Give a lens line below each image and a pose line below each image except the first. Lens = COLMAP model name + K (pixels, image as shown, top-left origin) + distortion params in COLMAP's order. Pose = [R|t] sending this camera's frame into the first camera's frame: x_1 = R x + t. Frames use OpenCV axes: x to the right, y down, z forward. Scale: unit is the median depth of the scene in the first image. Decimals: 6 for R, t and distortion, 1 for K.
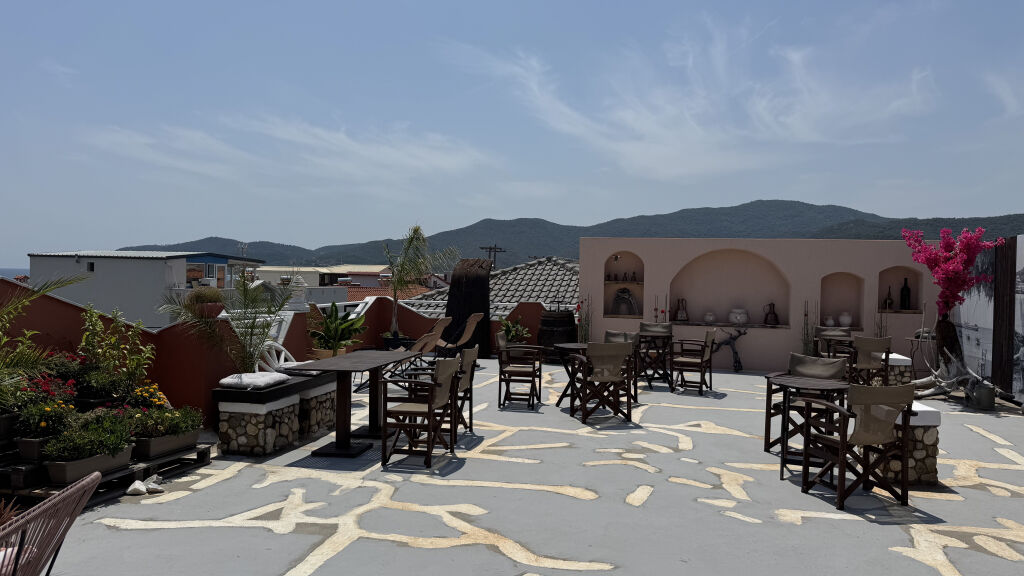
lens RADIAL K [[719.4, 0, 516.3], [0, 719.4, 283.1], [0, 0, 1]] dist [0.052123, -0.067994]
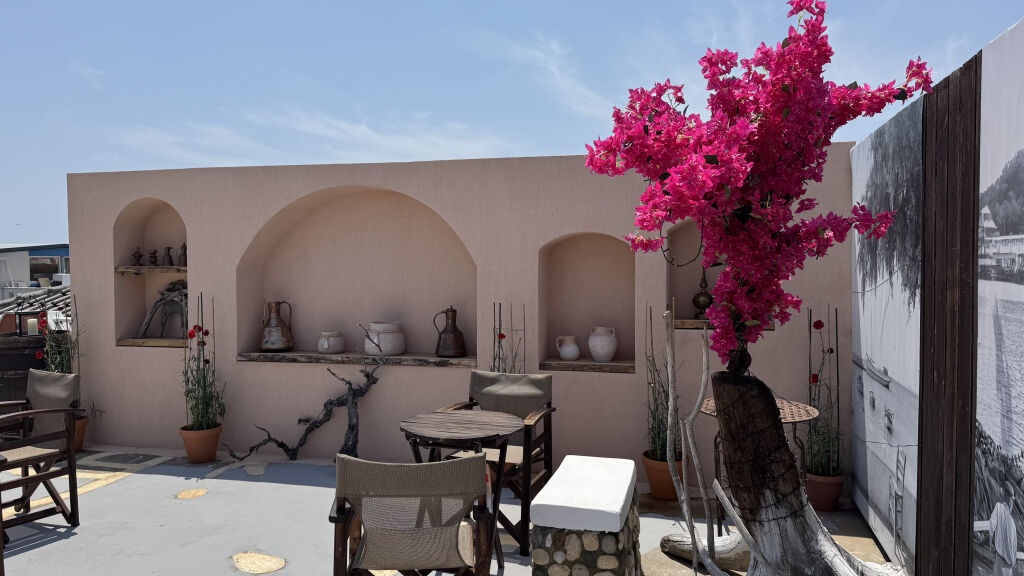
lens RADIAL K [[724.7, 0, 495.2], [0, 724.7, 283.4], [0, 0, 1]] dist [0.073288, -0.108681]
pose [[0.998196, -0.022482, -0.055663, 0.463882], [0.023459, 0.999581, 0.016946, 0.006759], [0.055258, -0.018221, 0.998306, 0.639536]]
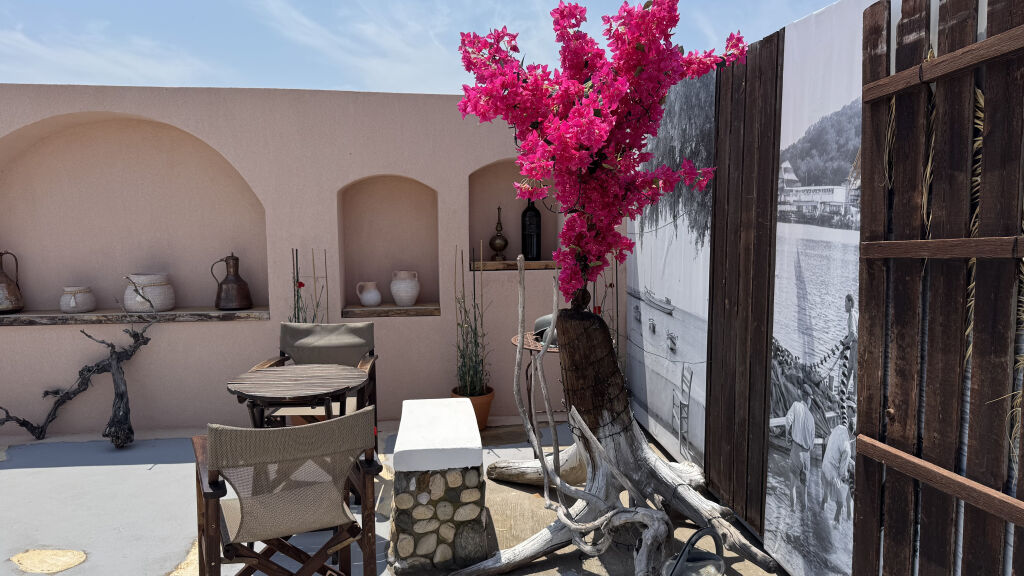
lens RADIAL K [[731.4, 0, 512.0], [0, 731.4, 288.0], [0, 0, 1]] dist [0.102648, -0.150691]
pose [[0.941699, -0.059984, 0.331067, 0.414275], [0.023742, 0.993374, 0.112451, 0.003813], [-0.335619, -0.098035, 0.936883, 0.644721]]
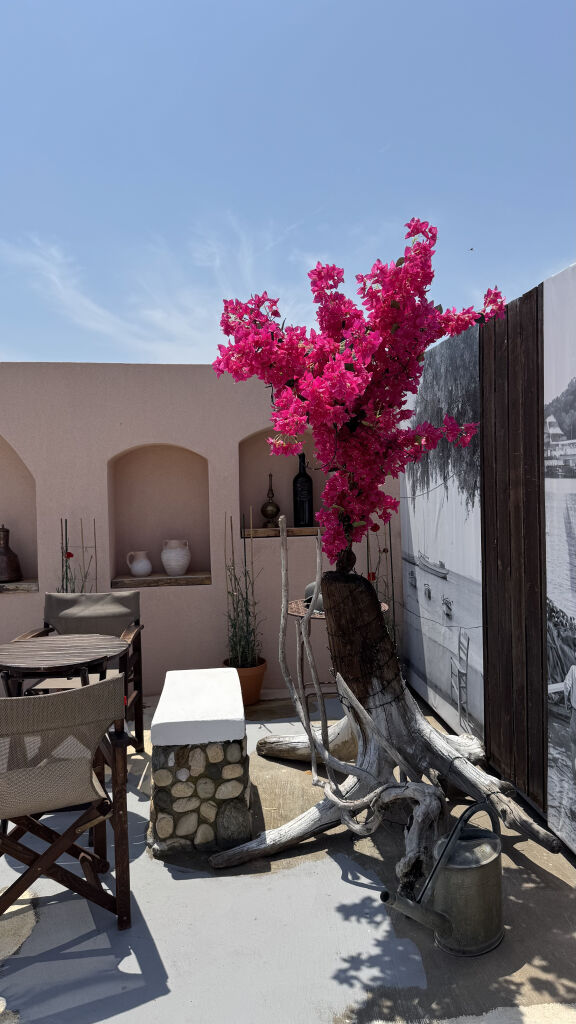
lens RADIAL K [[729.5, 0, 278.6], [0, 729.5, 497.6], [0, 0, 1]] dist [0.154517, -0.368967]
pose [[0.949549, -0.046886, 0.310094, 0.425267], [0.041876, 0.998863, 0.022795, 0.009723], [-0.310811, -0.008660, 0.950432, 0.647905]]
